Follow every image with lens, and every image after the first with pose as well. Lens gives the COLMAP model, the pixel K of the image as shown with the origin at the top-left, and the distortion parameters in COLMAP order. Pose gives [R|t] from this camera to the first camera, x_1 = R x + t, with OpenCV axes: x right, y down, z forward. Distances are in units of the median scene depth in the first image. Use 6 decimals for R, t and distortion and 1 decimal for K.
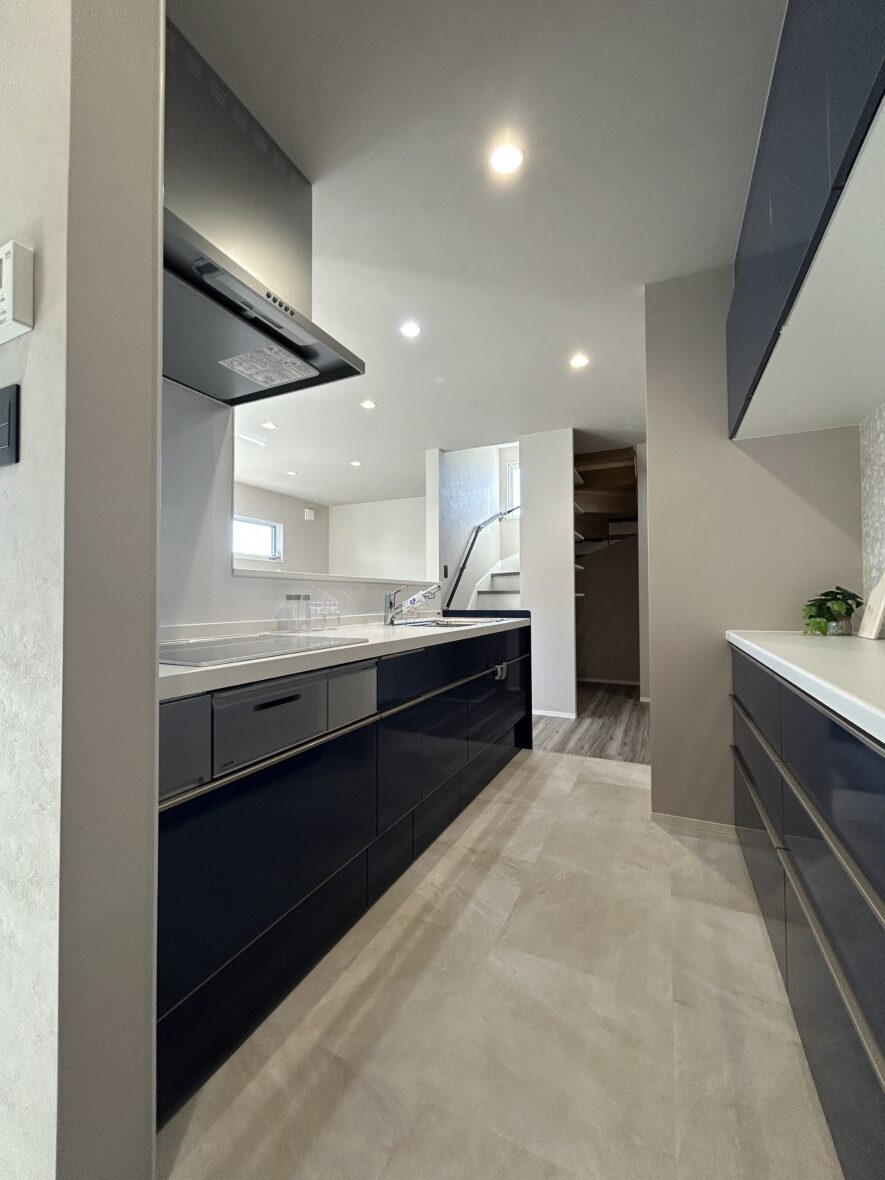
lens RADIAL K [[475.0, 0, 442.5], [0, 475.0, 590.0], [0, 0, 1]] dist [0.010666, -0.000225]
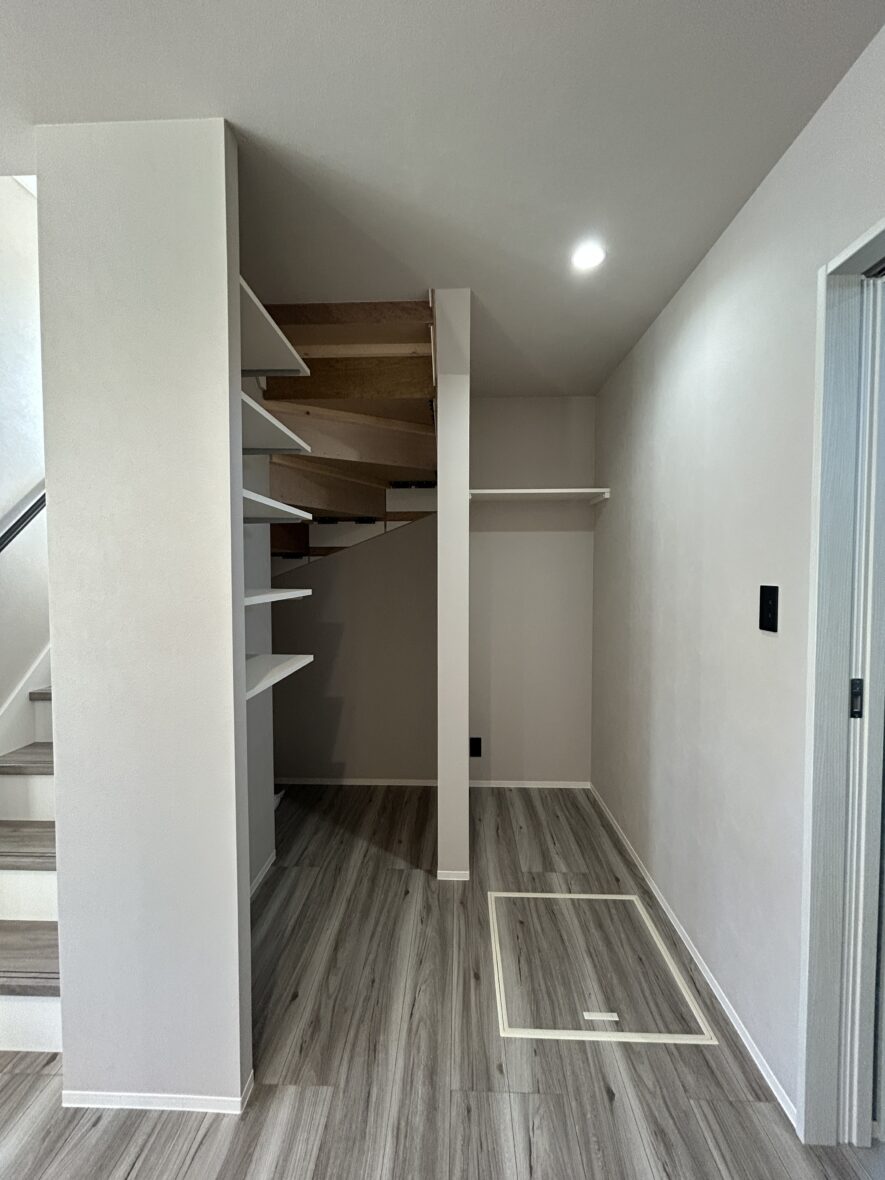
lens RADIAL K [[475.0, 0, 442.5], [0, 475.0, 590.0], [0, 0, 1]] dist [0.010666, -0.000225]
pose [[0.920990, -0.012965, 0.389369, 0.241977], [-0.009107, 0.998457, 0.054786, -0.070180], [-0.389479, -0.054004, 0.919451, 0.585882]]
